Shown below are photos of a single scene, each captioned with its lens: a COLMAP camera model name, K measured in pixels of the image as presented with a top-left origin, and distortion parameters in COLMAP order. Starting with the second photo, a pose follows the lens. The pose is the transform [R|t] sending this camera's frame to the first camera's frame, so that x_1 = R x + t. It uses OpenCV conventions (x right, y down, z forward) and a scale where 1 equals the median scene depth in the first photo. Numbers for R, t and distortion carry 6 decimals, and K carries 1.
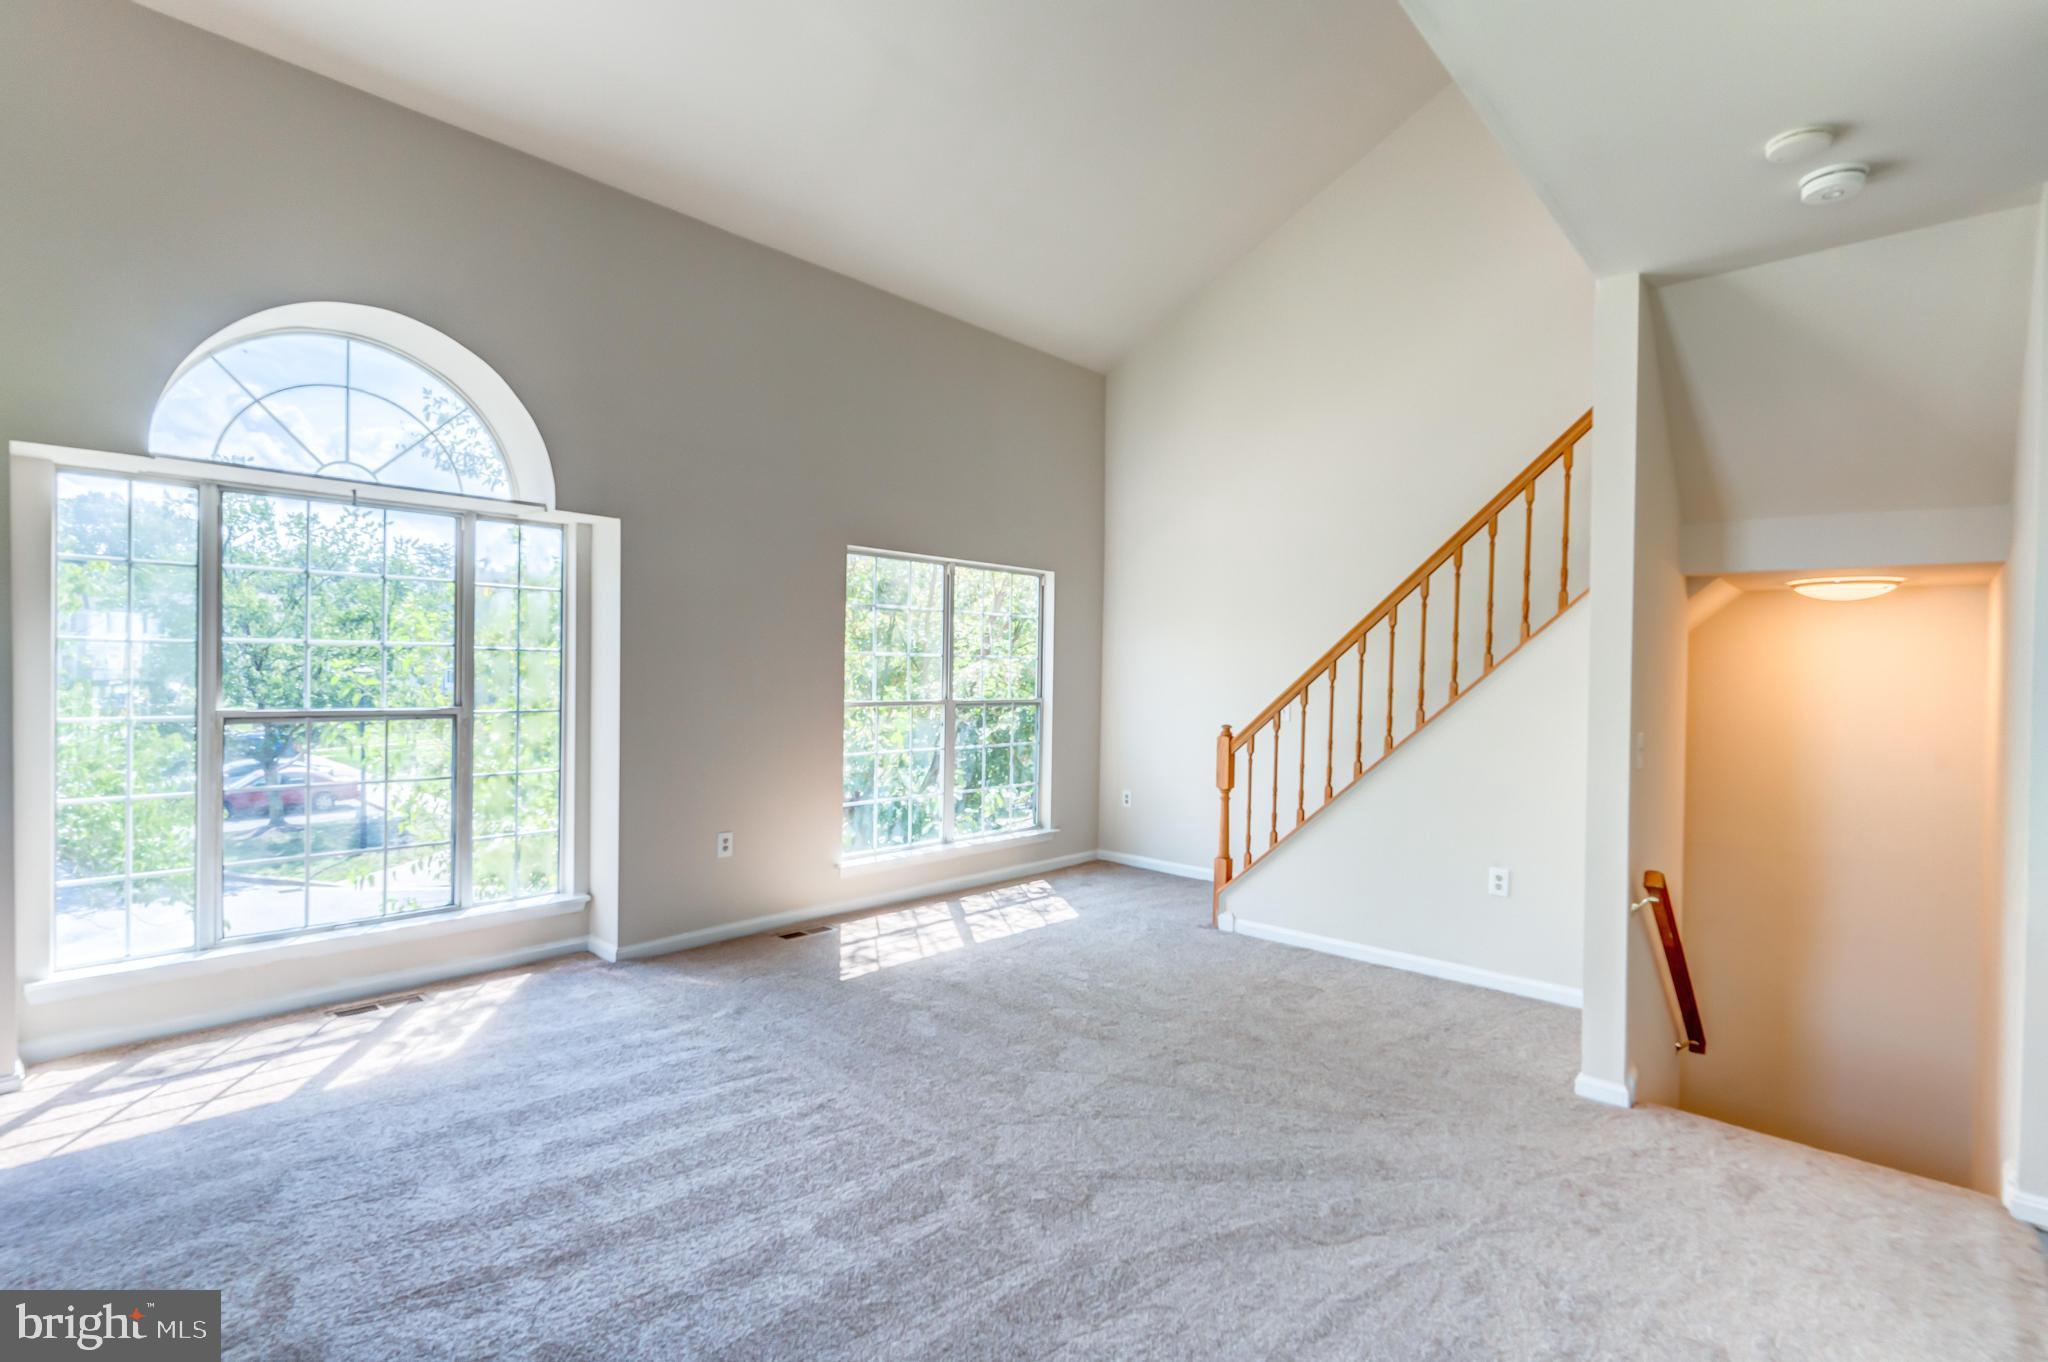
lens RADIAL K [[968.7, 0, 1029.6], [0, 968.7, 680.0], [0, 0, 1]] dist [0.008215, -0.000886]
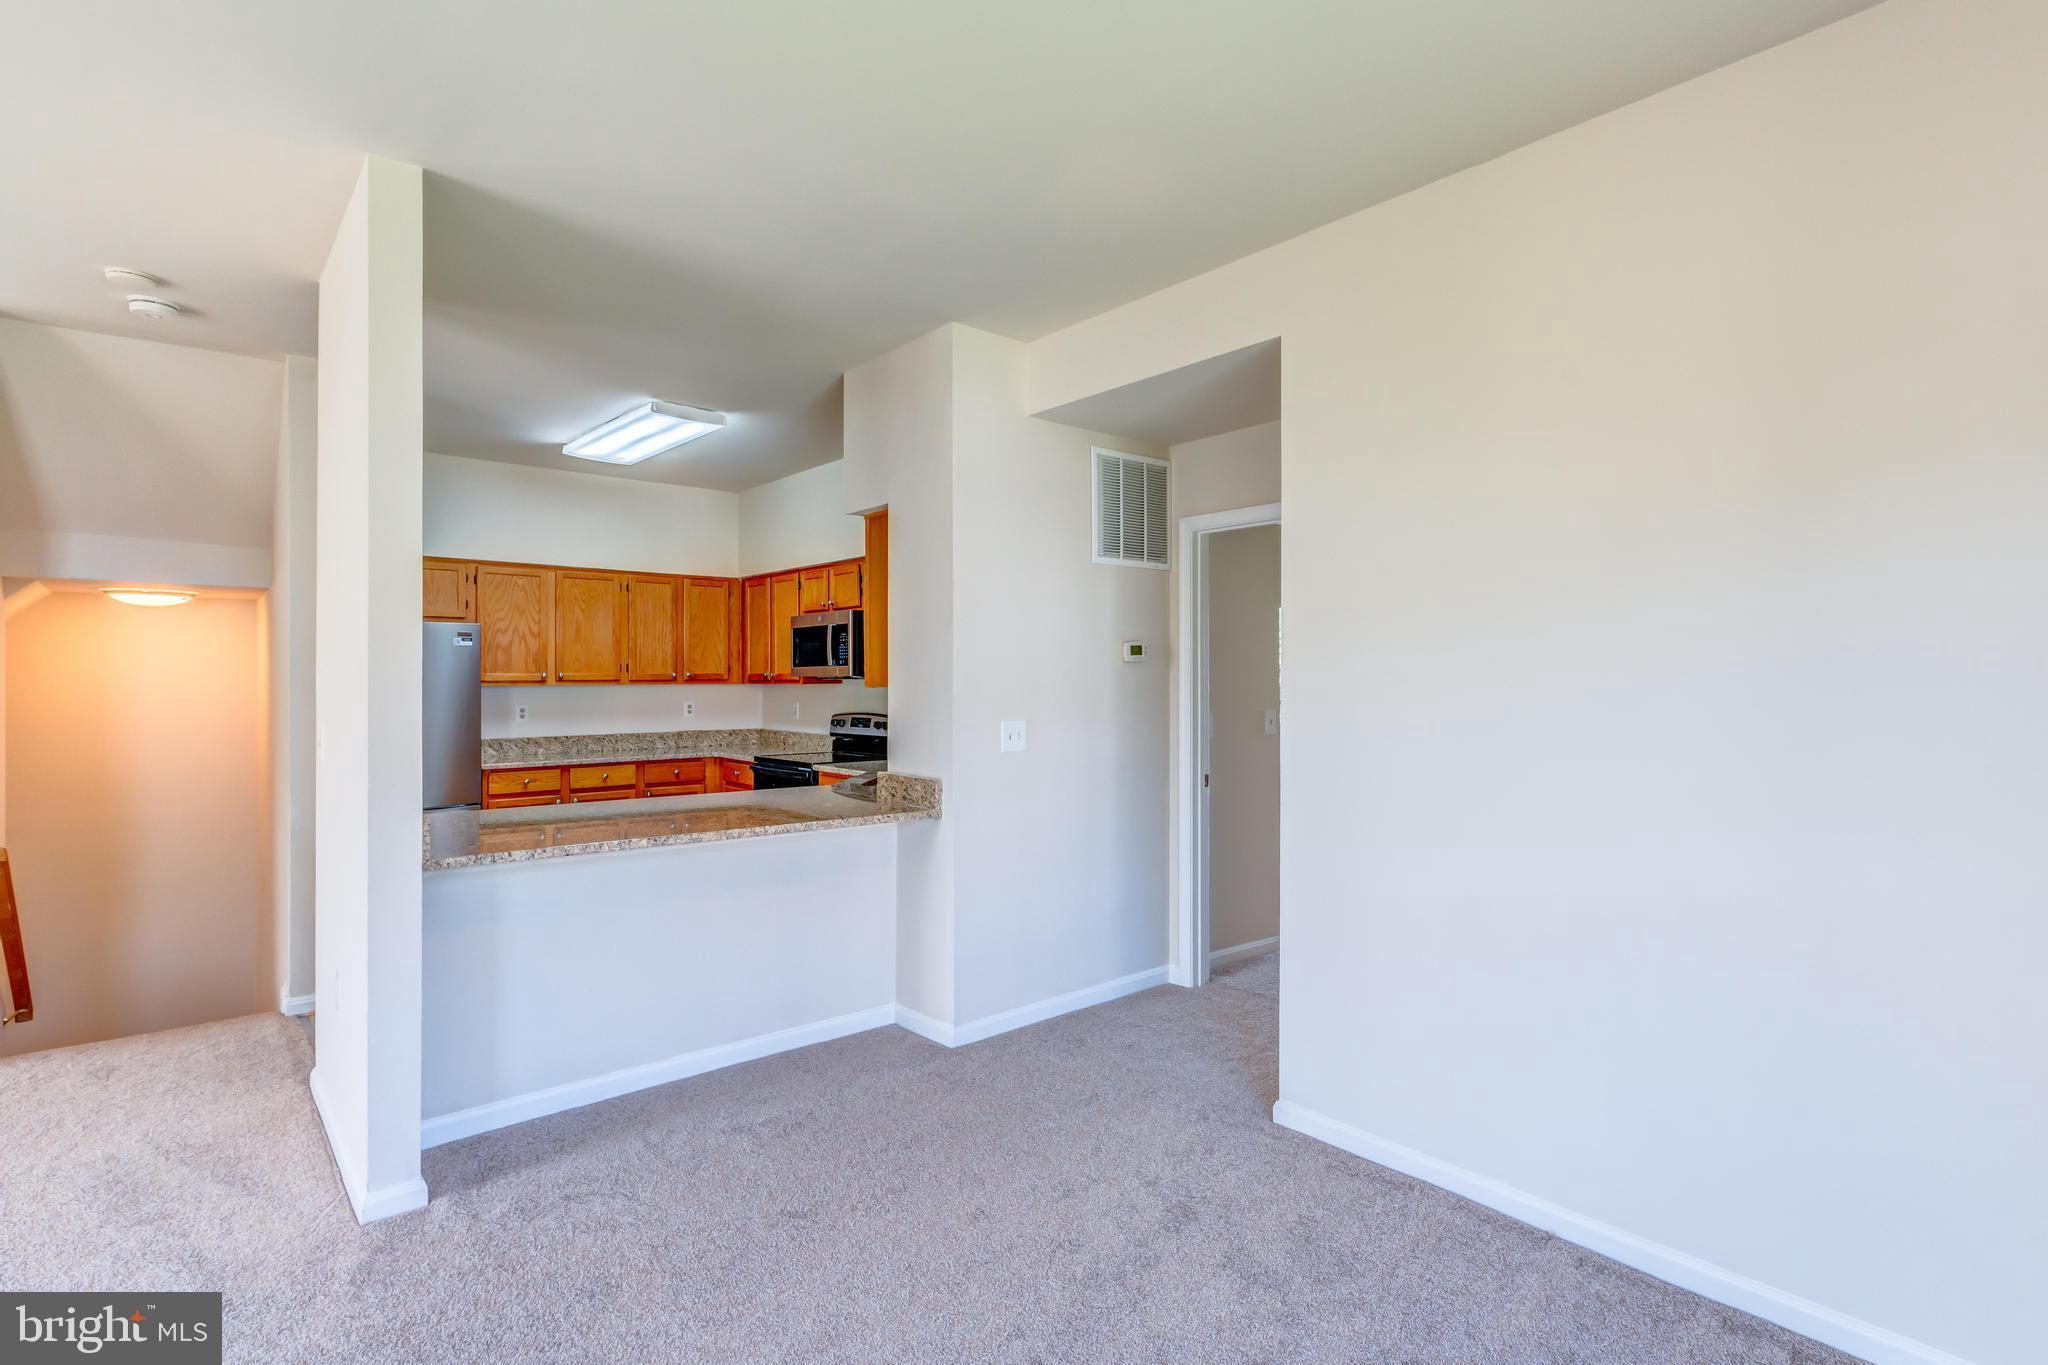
lens RADIAL K [[999.8, 0, 1031.8], [0, 999.8, 678.1], [0, 0, 1]] dist [0.009332, -0.001213]
pose [[0.127779, -0.018871, 0.991623, -0.243873], [0.013269, 0.999762, 0.017316, -0.000528], [-0.991714, 0.010945, 0.127999, -0.225130]]
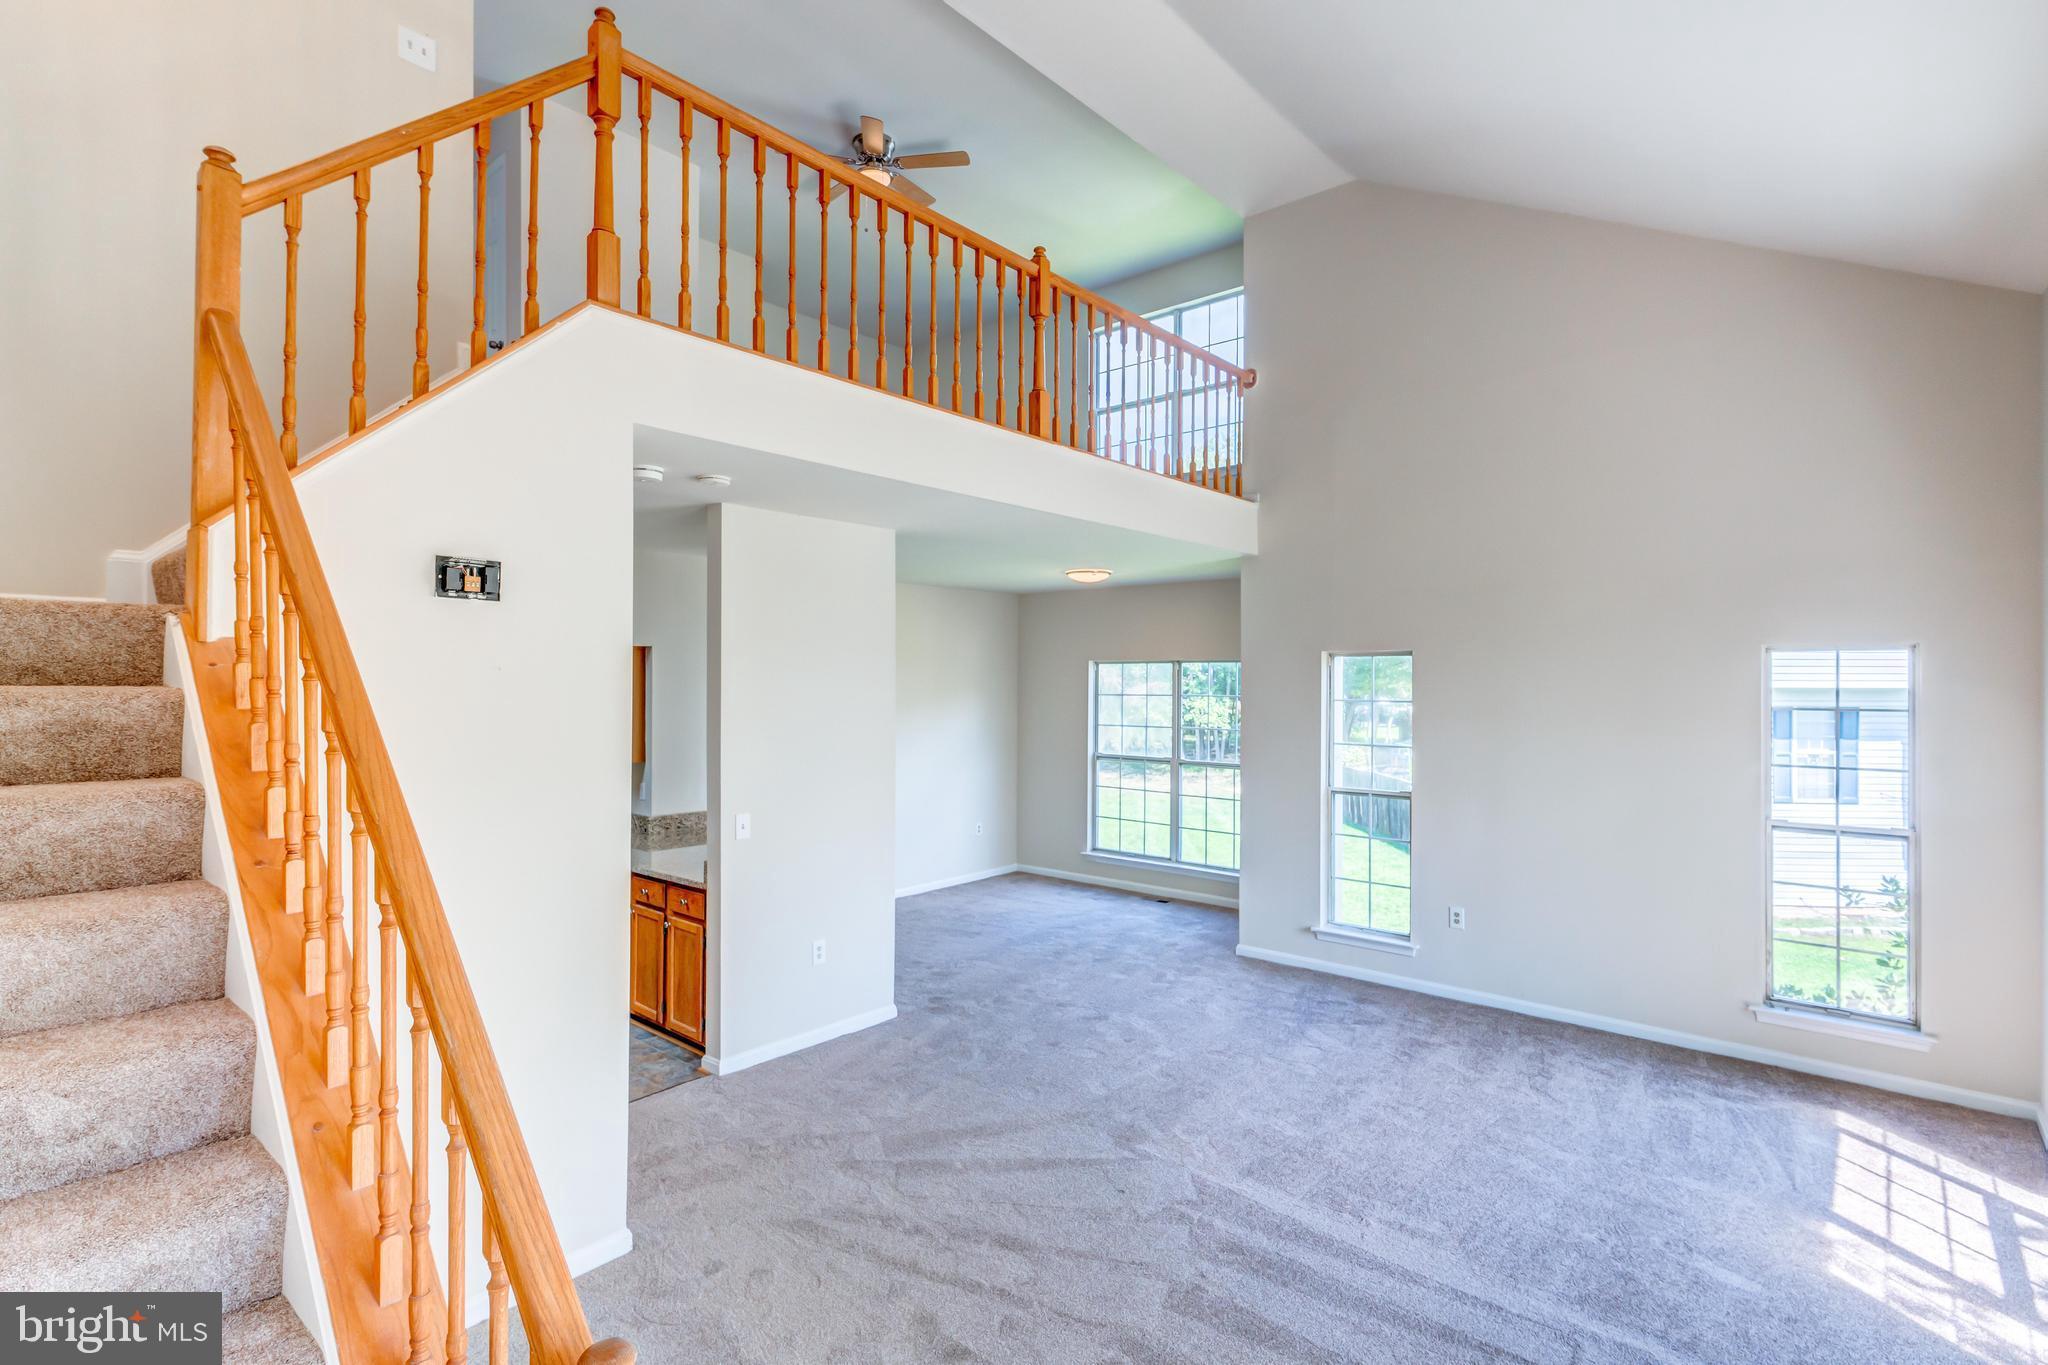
lens RADIAL K [[999.8, 0, 1031.8], [0, 999.8, 678.1], [0, 0, 1]] dist [0.009332, -0.001213]
pose [[-0.999072, -0.025914, -0.034417, 0.161392], [-0.026131, 0.999641, 0.005858, -0.123275], [0.034253, 0.006752, -0.999390, 1.505503]]
